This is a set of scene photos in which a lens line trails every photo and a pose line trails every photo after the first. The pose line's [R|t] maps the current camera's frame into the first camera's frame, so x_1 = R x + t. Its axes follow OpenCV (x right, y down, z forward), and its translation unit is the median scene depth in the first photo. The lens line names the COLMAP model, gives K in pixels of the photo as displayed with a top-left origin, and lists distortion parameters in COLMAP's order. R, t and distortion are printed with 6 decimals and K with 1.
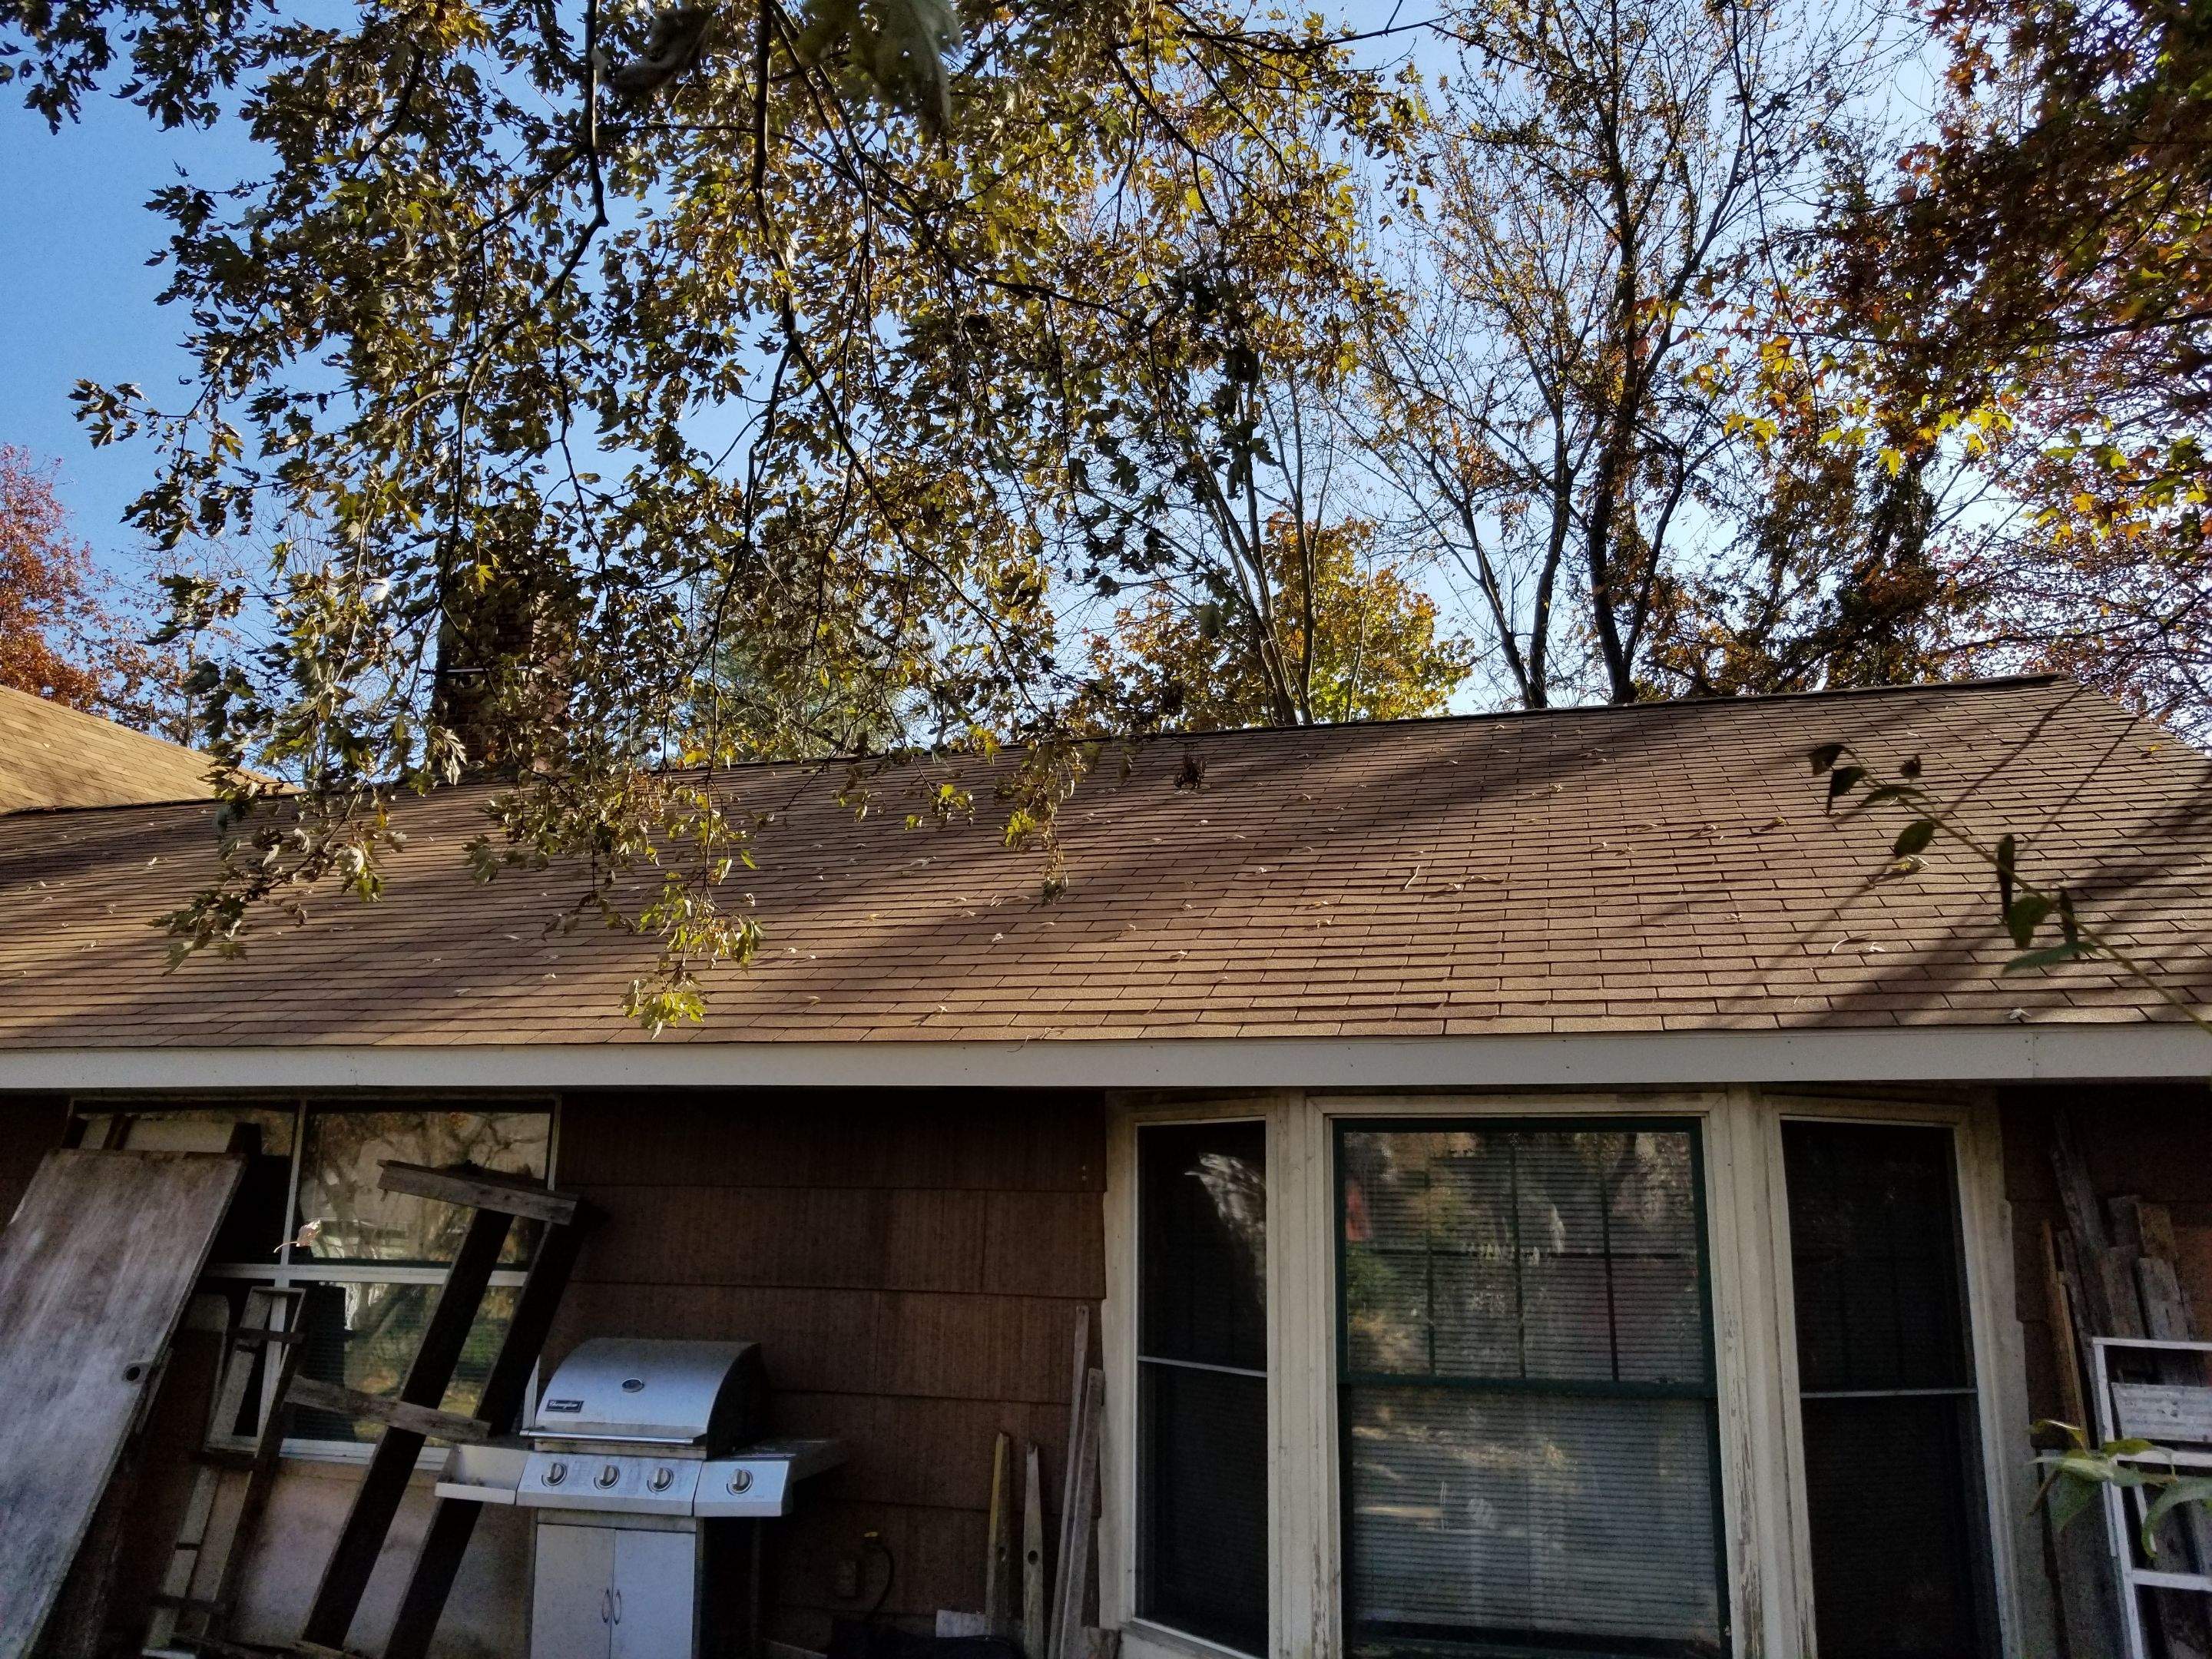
lens RADIAL K [[1738.6, 0, 1135.9], [0, 1738.6, 851.8], [0, 0, 1]] dist [-0.007265, -0.007680]
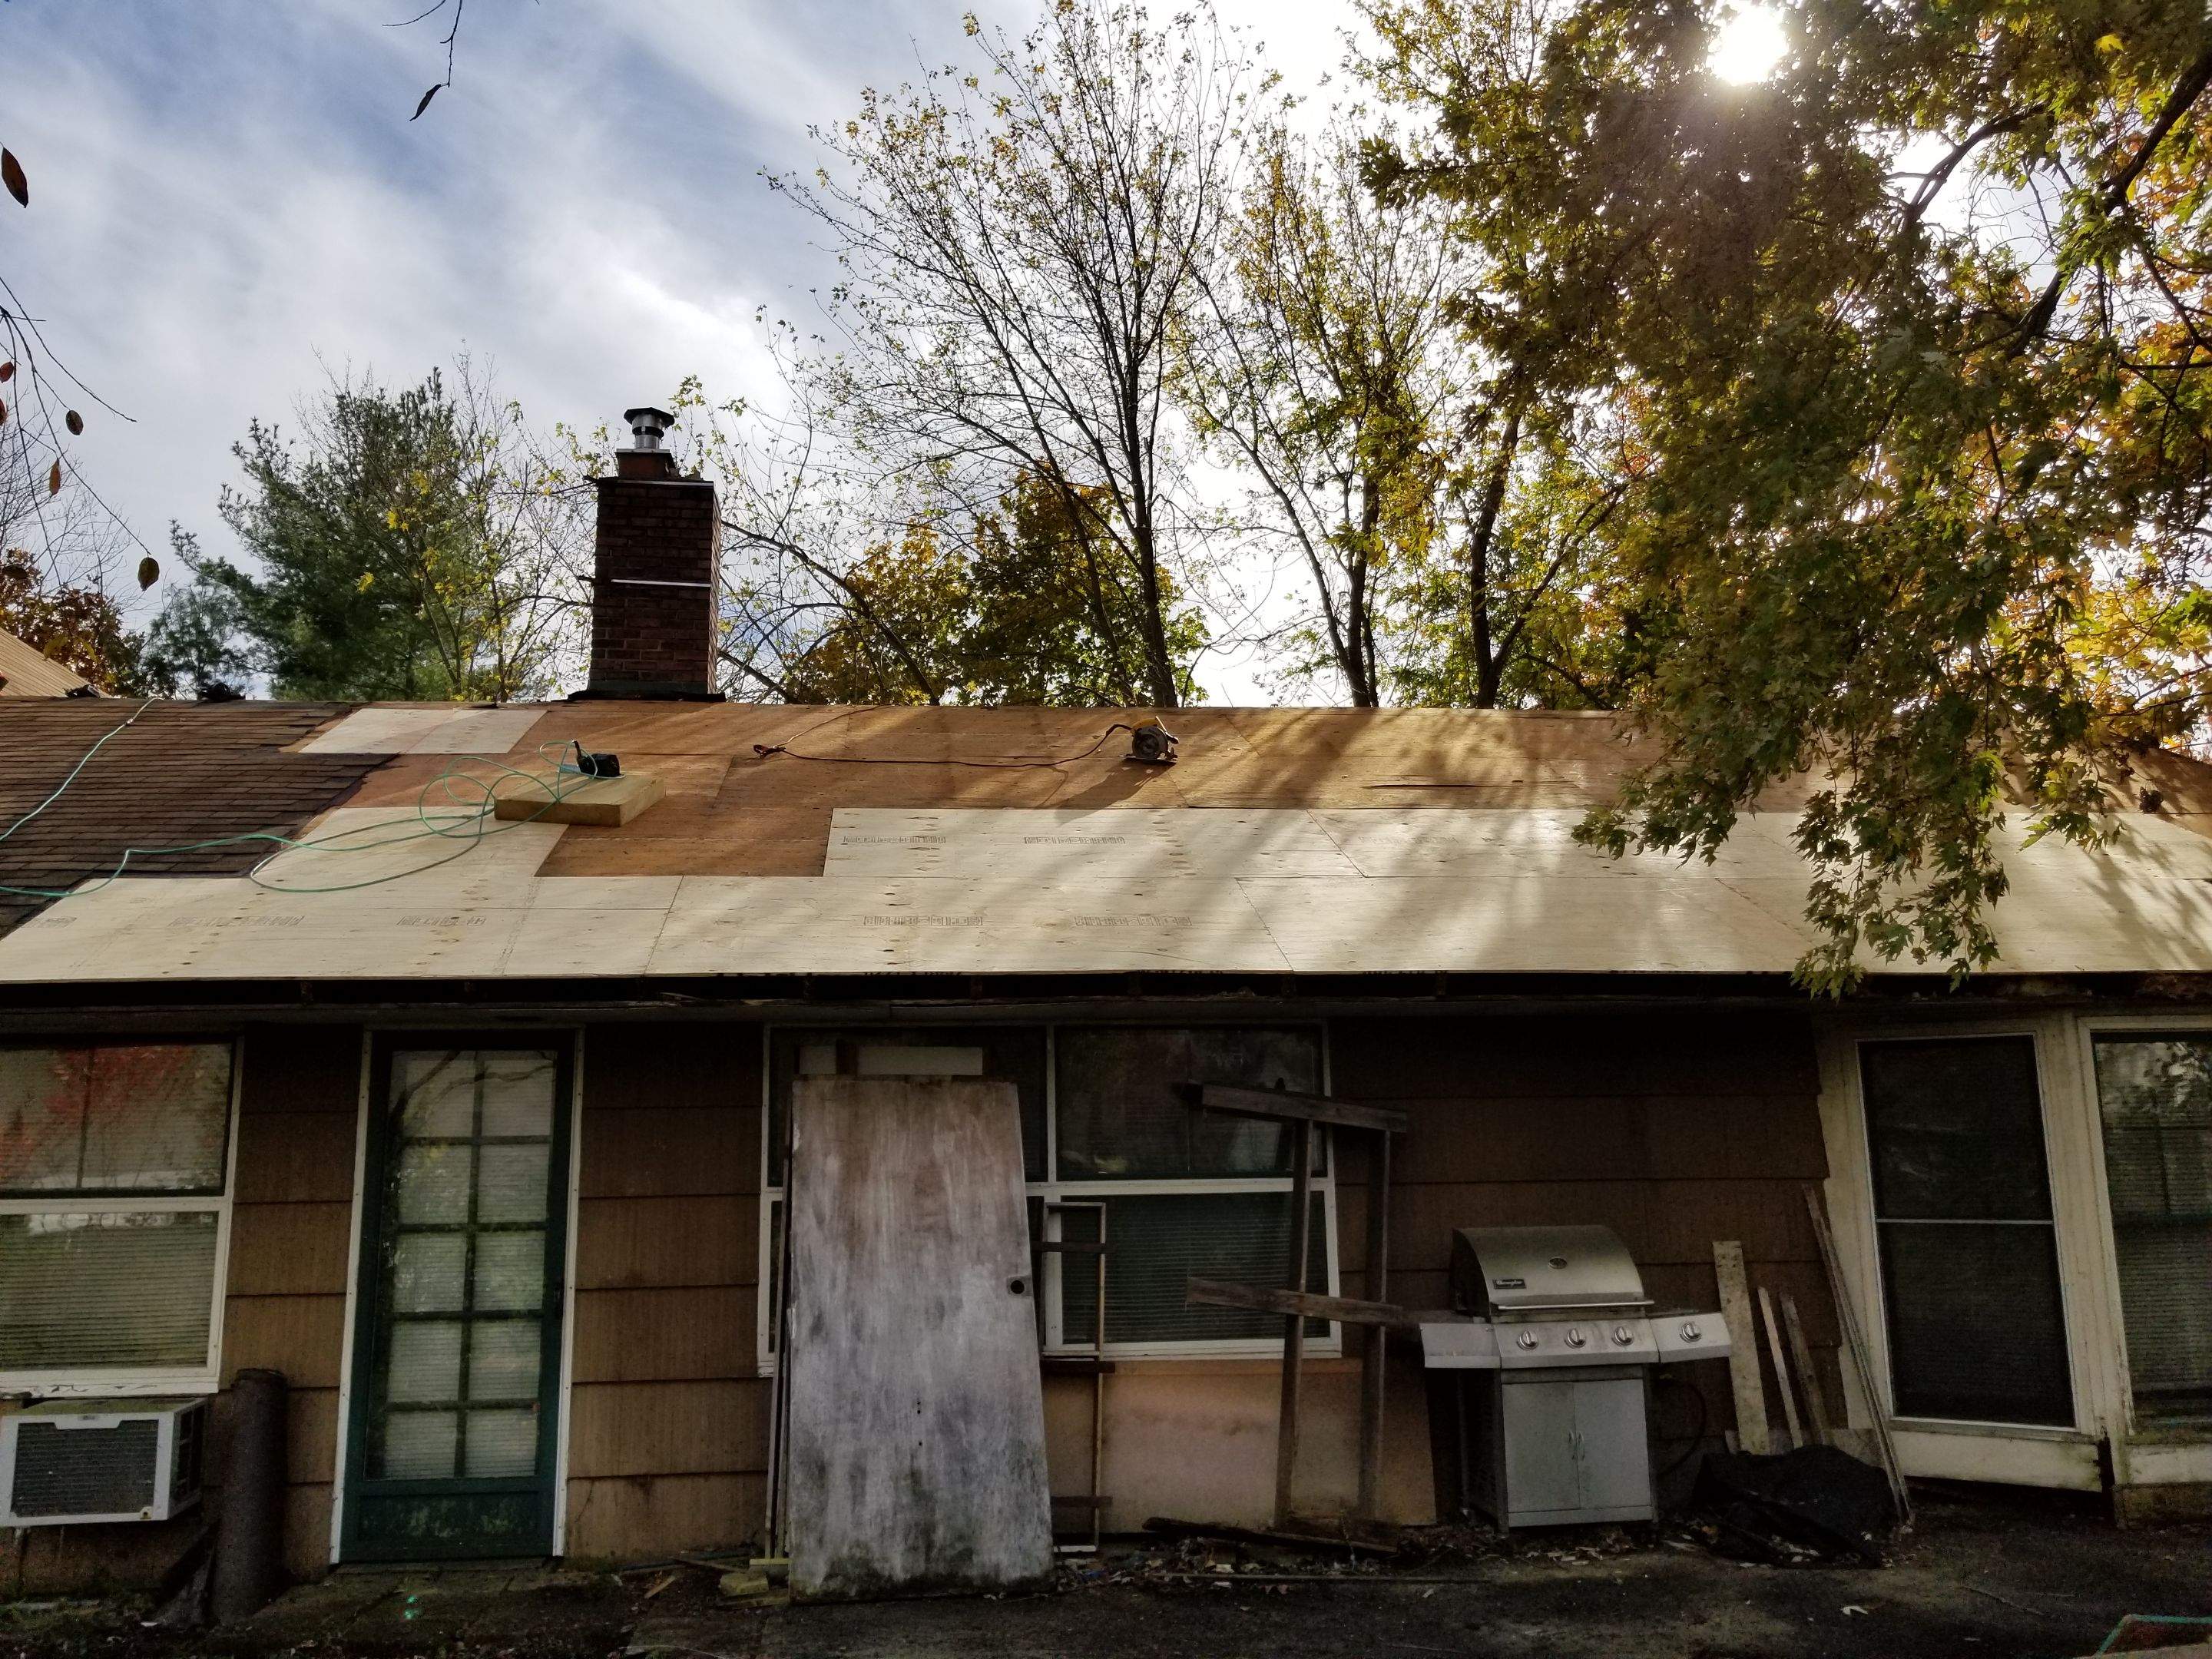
lens RADIAL K [[1716.7, 0, 1102.6], [0, 1716.7, 808.9], [0, 0, 1]] dist [0.001490, -0.005279]
pose [[0.923651, 0.045537, 0.380520, -0.936835], [-0.052469, 0.998592, 0.007856, 0.002914], [-0.379626, -0.027221, 0.924739, 0.032170]]
